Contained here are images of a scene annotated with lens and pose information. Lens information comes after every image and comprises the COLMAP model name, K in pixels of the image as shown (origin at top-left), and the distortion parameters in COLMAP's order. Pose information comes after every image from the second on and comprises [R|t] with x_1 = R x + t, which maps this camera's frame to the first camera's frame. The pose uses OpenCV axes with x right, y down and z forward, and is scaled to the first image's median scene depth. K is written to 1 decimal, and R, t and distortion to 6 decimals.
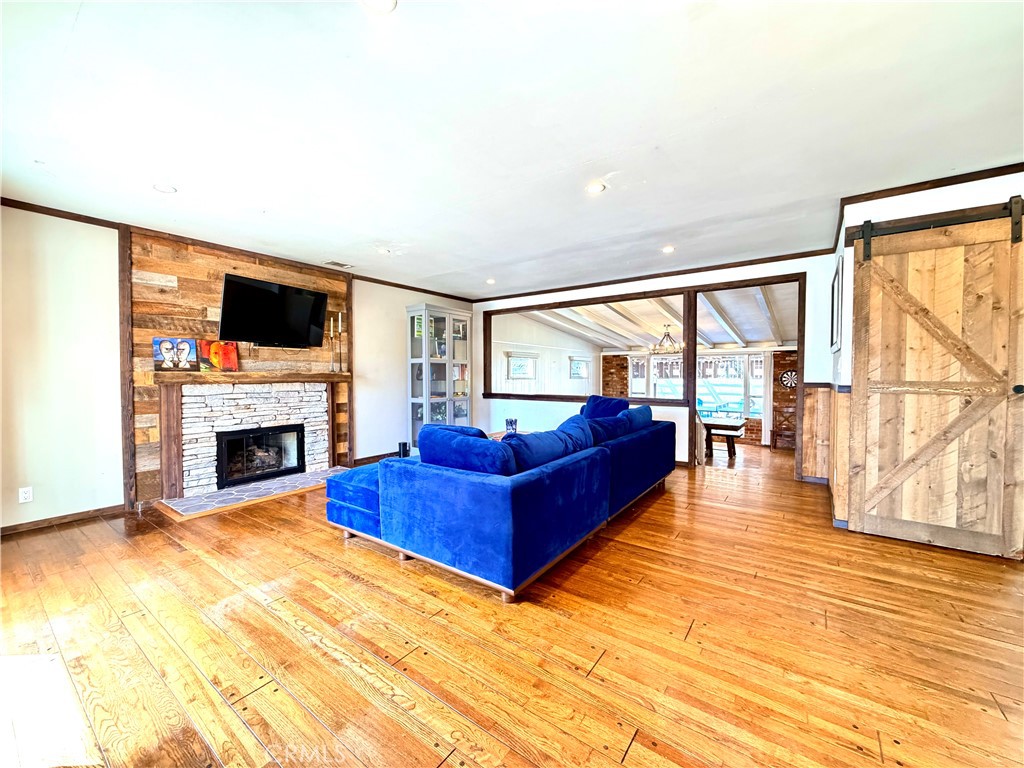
lens RADIAL K [[409.7, 0, 507.8], [0, 409.7, 380.9], [0, 0, 1]] dist [-0.000341, 0.000040]
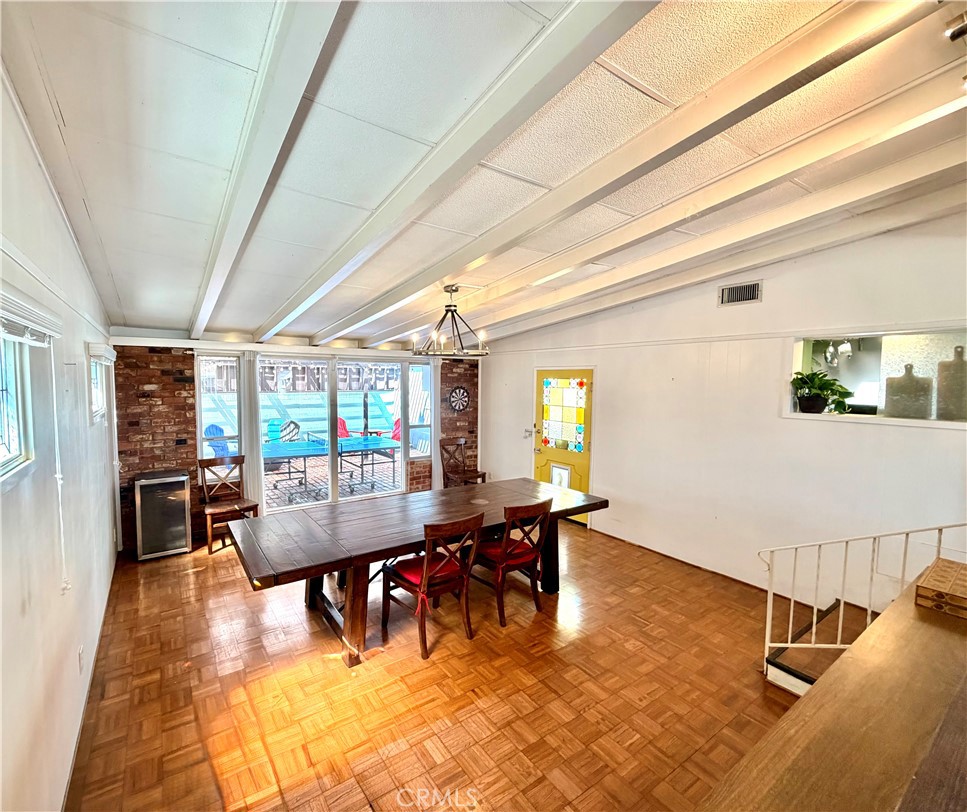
lens RADIAL K [[428.1, 0, 424.1], [0, 428.1, 406.2], [0, 0, 1]] dist [-0.001895, 0.000002]
pose [[0.363573, -0.059457, 0.929666, -0.069276], [0.007961, 0.998123, 0.060722, -0.090975], [-0.931532, -0.014676, 0.363364, 1.879289]]
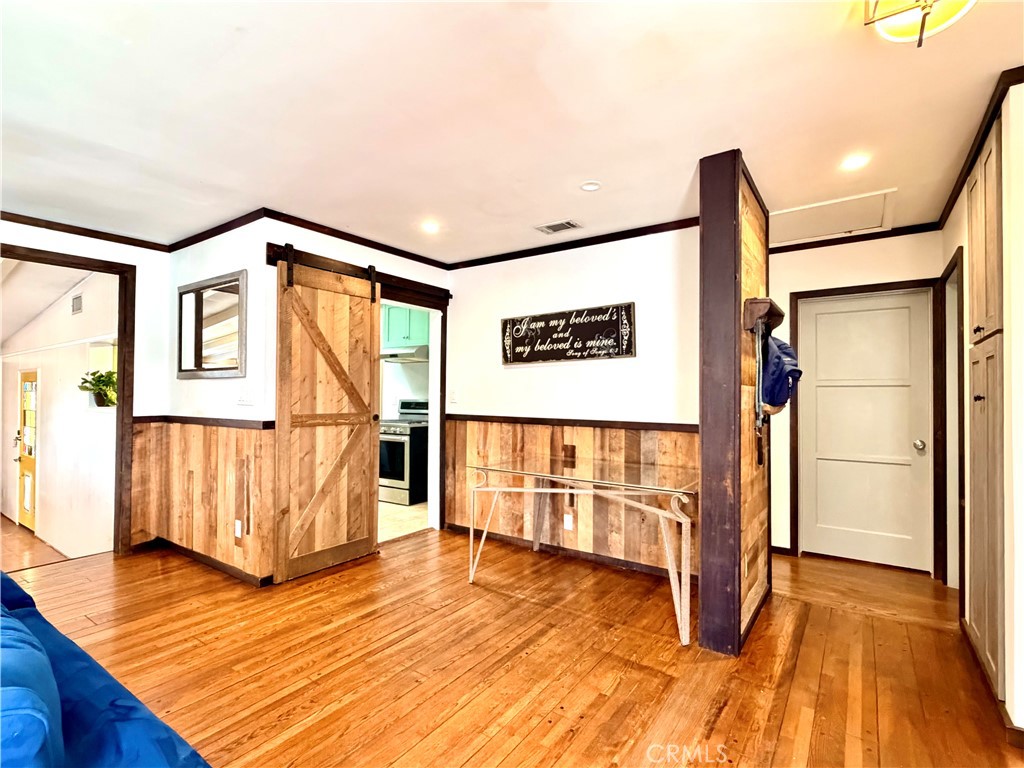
lens RADIAL K [[500.5, 0, 512.0], [0, 500.5, 384.0], [0, 0, 1]] dist [-0.003286, -0.000126]
pose [[-0.025165, 0.014276, 0.999581, -0.216302], [0.013926, 0.999806, -0.013928, -0.037816], [-0.999586, 0.013569, -0.025359, 0.411822]]
